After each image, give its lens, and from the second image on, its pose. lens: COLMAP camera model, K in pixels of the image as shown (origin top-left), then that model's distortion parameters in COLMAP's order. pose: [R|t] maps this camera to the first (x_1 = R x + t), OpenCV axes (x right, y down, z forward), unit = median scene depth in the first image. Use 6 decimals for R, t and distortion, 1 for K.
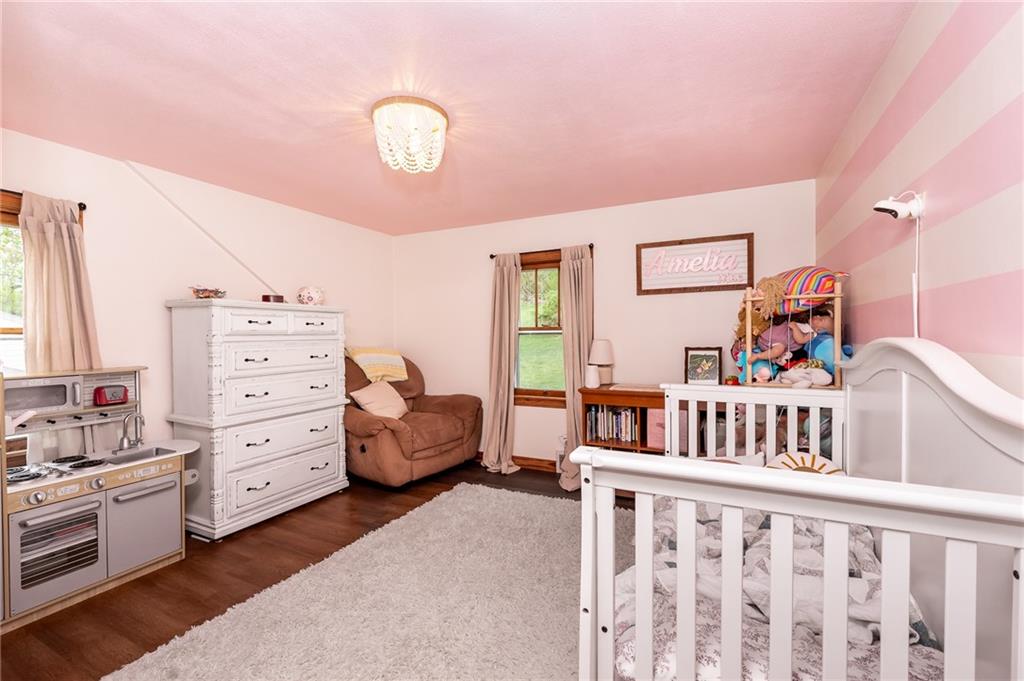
lens RADIAL K [[446.2, 0, 512.0], [0, 446.2, 340.5], [0, 0, 1]] dist [0.000865, 0.000022]
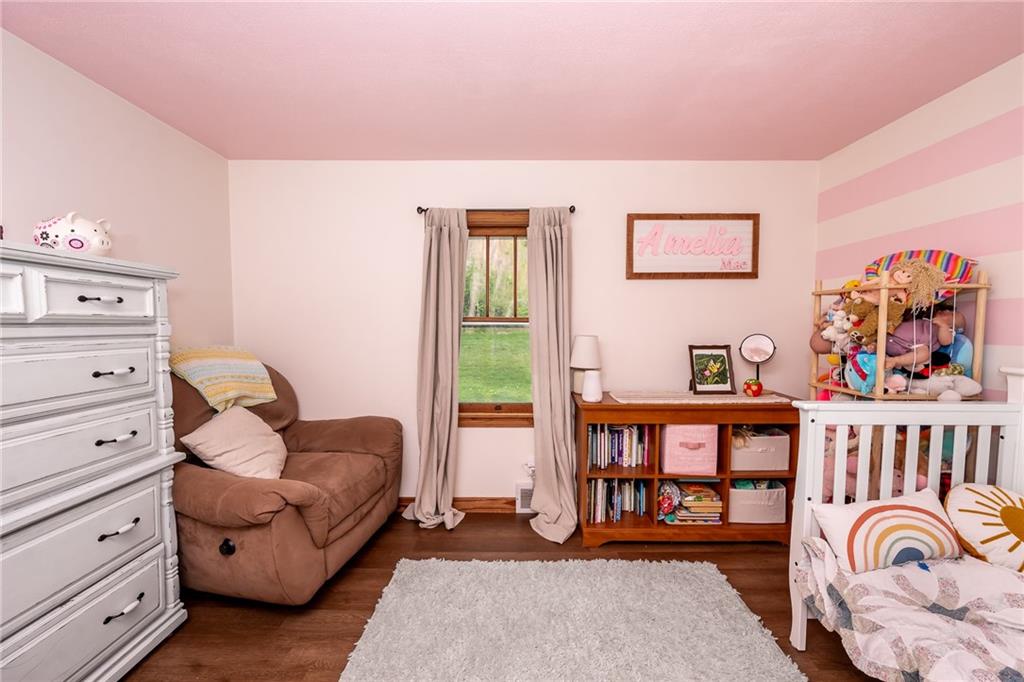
lens RADIAL K [[434.9, 0, 513.2], [0, 434.9, 351.7], [0, 0, 1]] dist [-0.000267, -0.000161]
pose [[0.899674, -0.015058, 0.436303, -0.245359], [-0.005499, 0.998935, 0.045815, -0.007944], [-0.436528, -0.043618, 0.898633, 0.403469]]
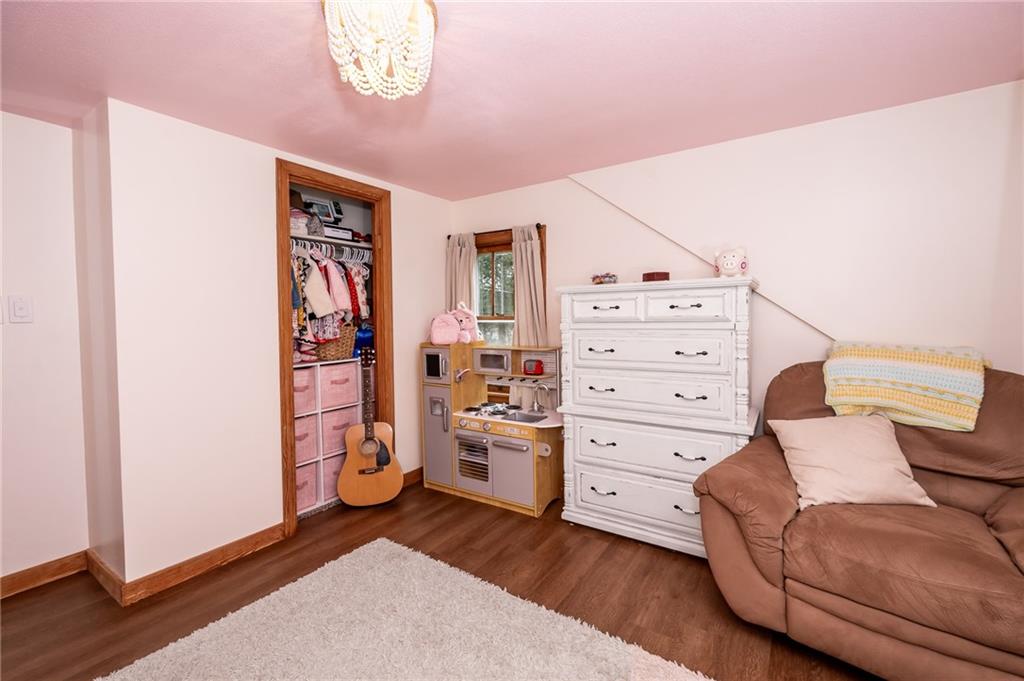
lens RADIAL K [[423.1, 0, 511.3], [0, 423.1, 336.6], [0, 0, 1]] dist [-0.000096, -0.000036]
pose [[-0.114615, 0.046725, -0.992311, 0.234523], [-0.005232, 0.998851, 0.047638, -0.018583], [0.993396, 0.010652, -0.114239, 0.753389]]
